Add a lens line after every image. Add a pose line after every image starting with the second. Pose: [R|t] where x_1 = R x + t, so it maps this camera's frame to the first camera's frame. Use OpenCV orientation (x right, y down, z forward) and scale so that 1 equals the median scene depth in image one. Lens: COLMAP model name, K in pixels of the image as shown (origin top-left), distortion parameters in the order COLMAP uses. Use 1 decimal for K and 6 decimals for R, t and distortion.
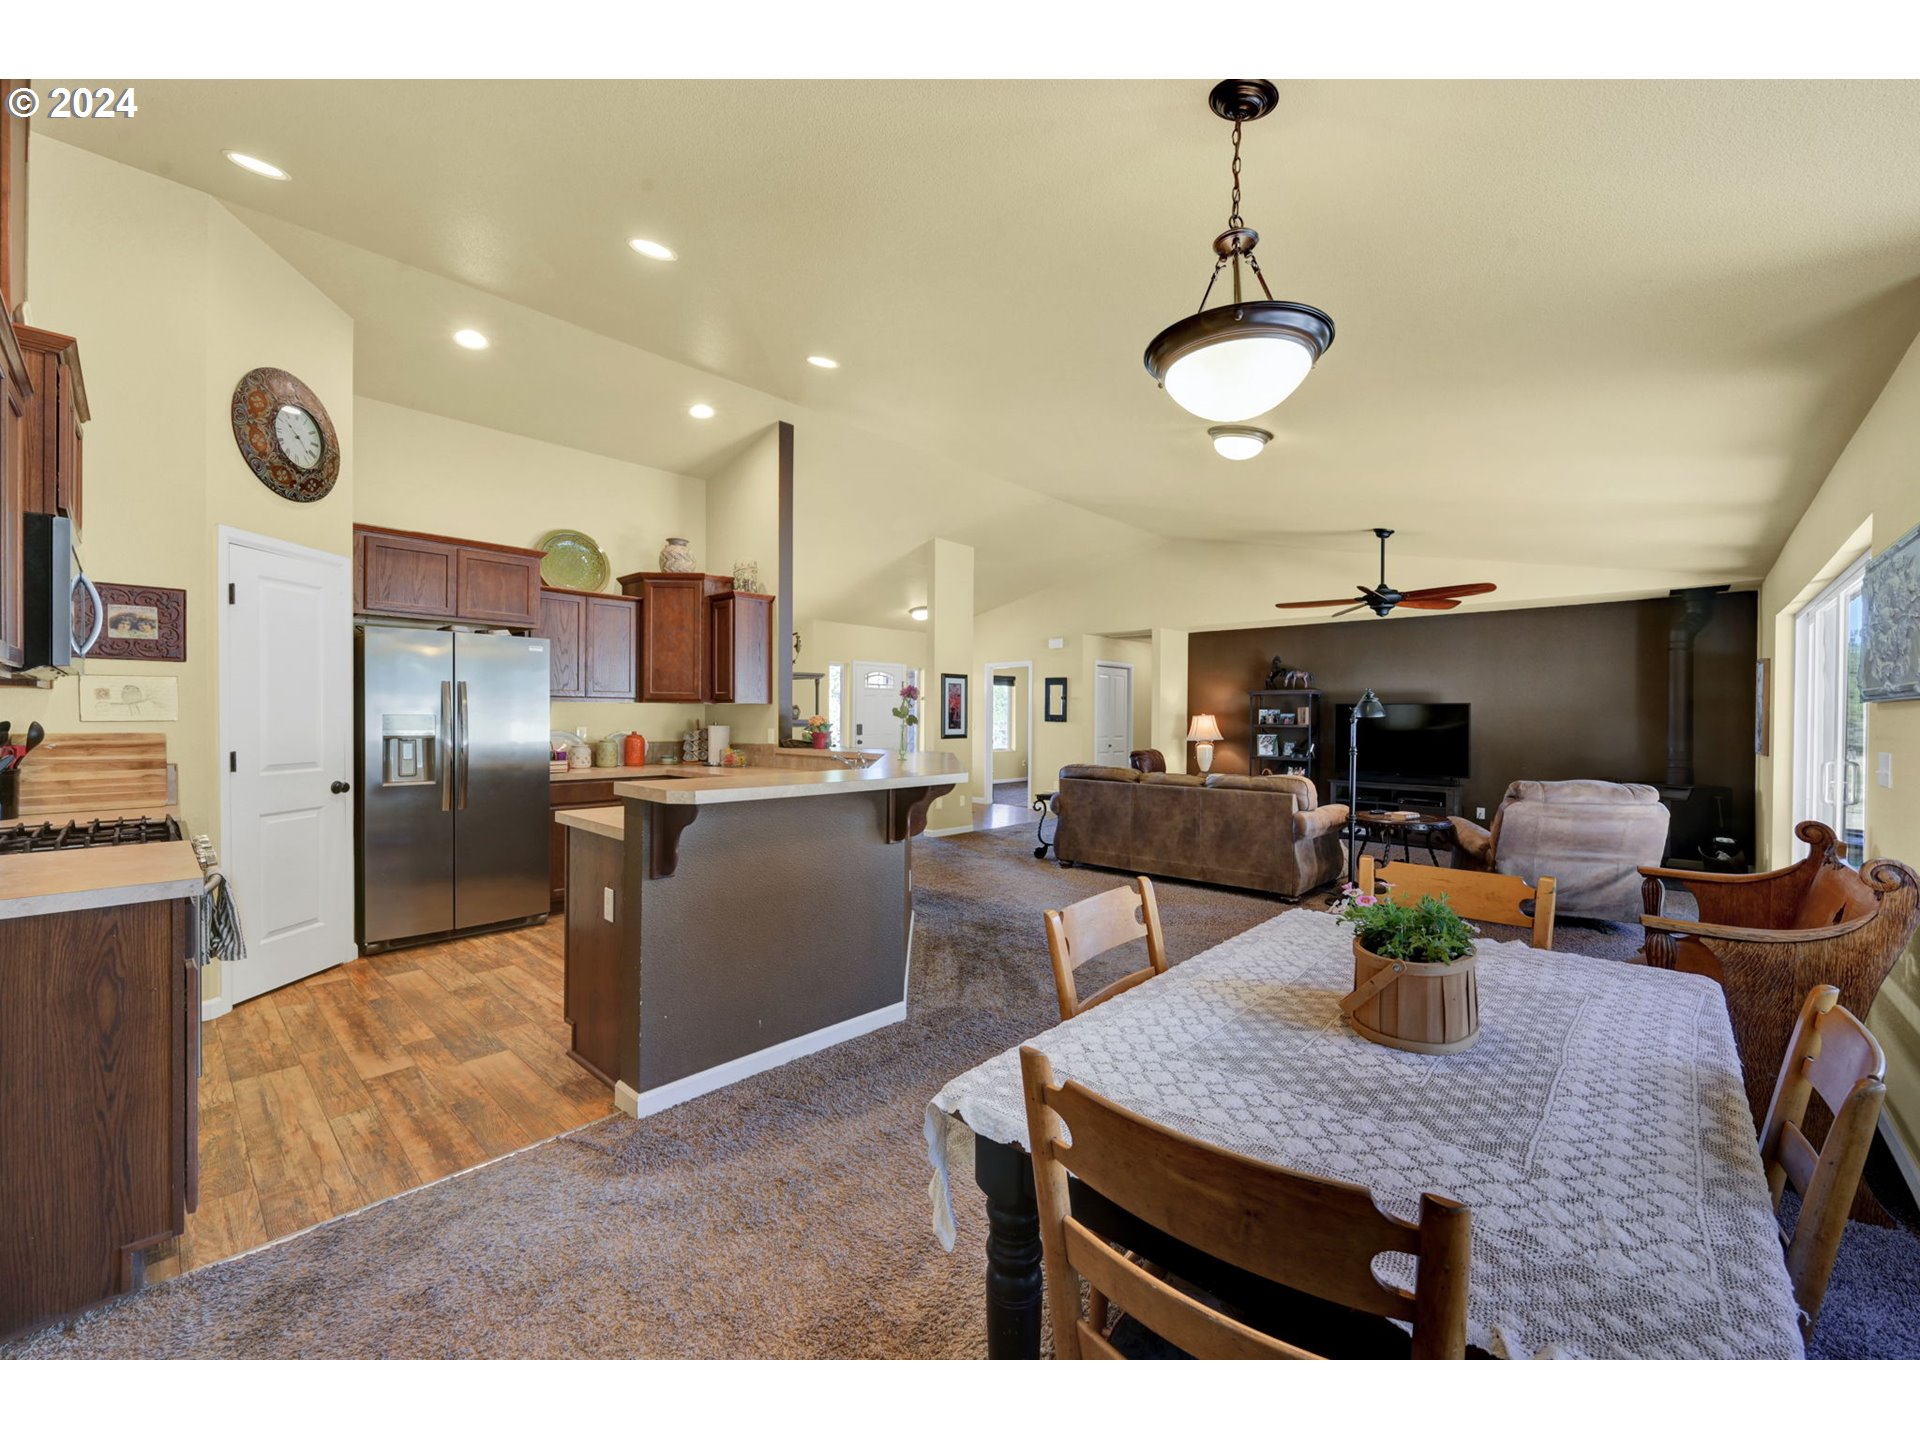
lens RADIAL K [[776.1, 0, 960.2], [0, 776.1, 723.7], [0, 0, 1]] dist [-0.002773, -0.000259]
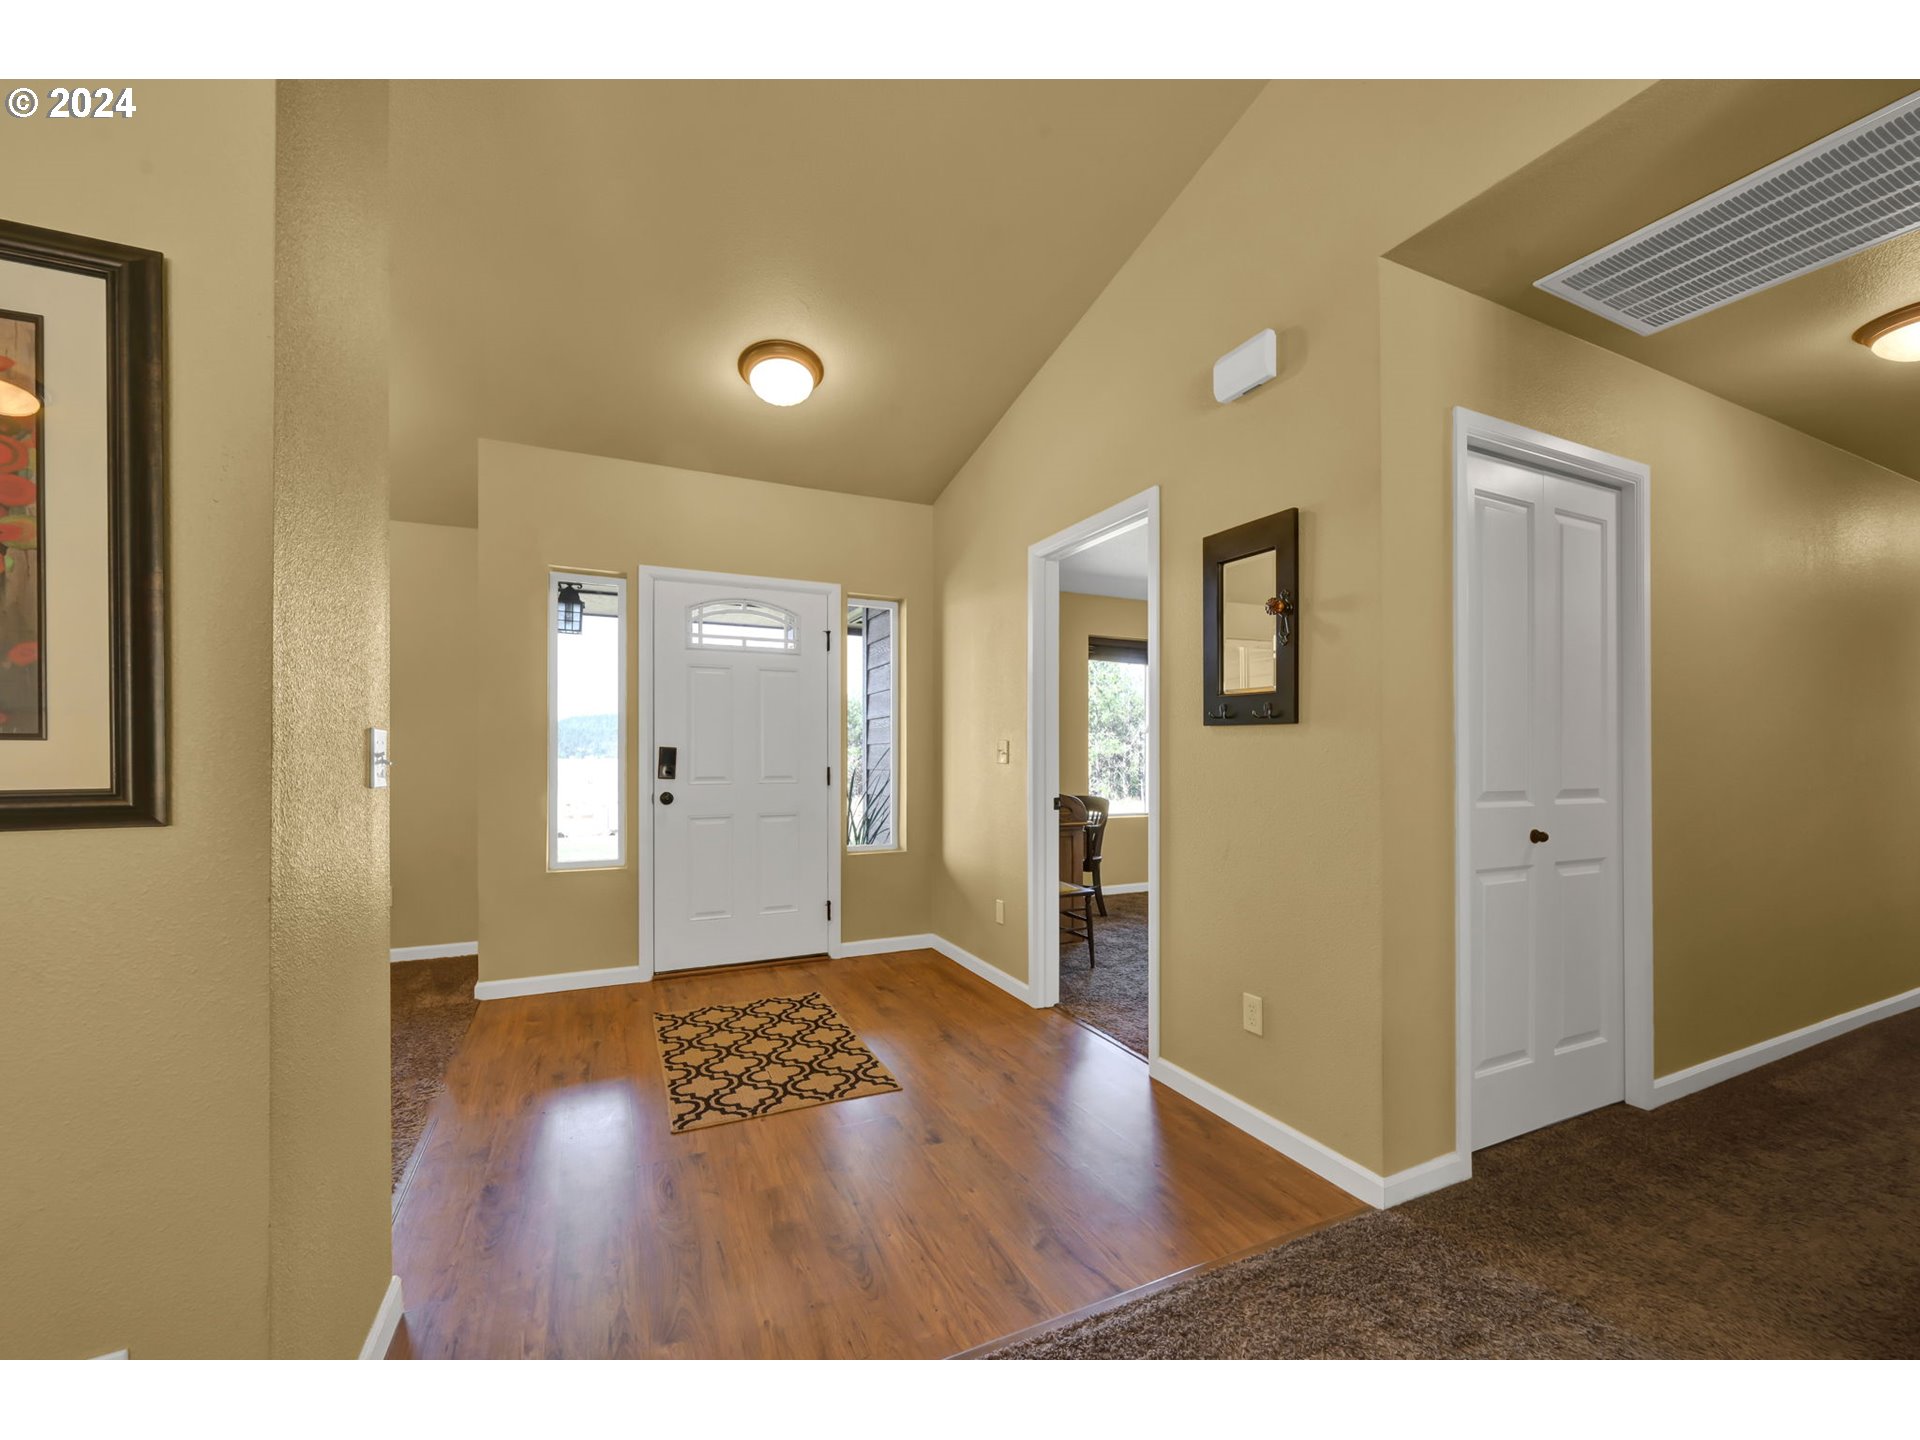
lens RADIAL K [[776.1, 0, 966.7], [0, 776.1, 751.1], [0, 0, 1]] dist [-0.002773, -0.000259]
pose [[0.935528, -0.007397, -0.353174, 0.125696], [0.004527, 0.999950, -0.008952, 0.006362], [0.353223, 0.006776, 0.935515, 0.765847]]
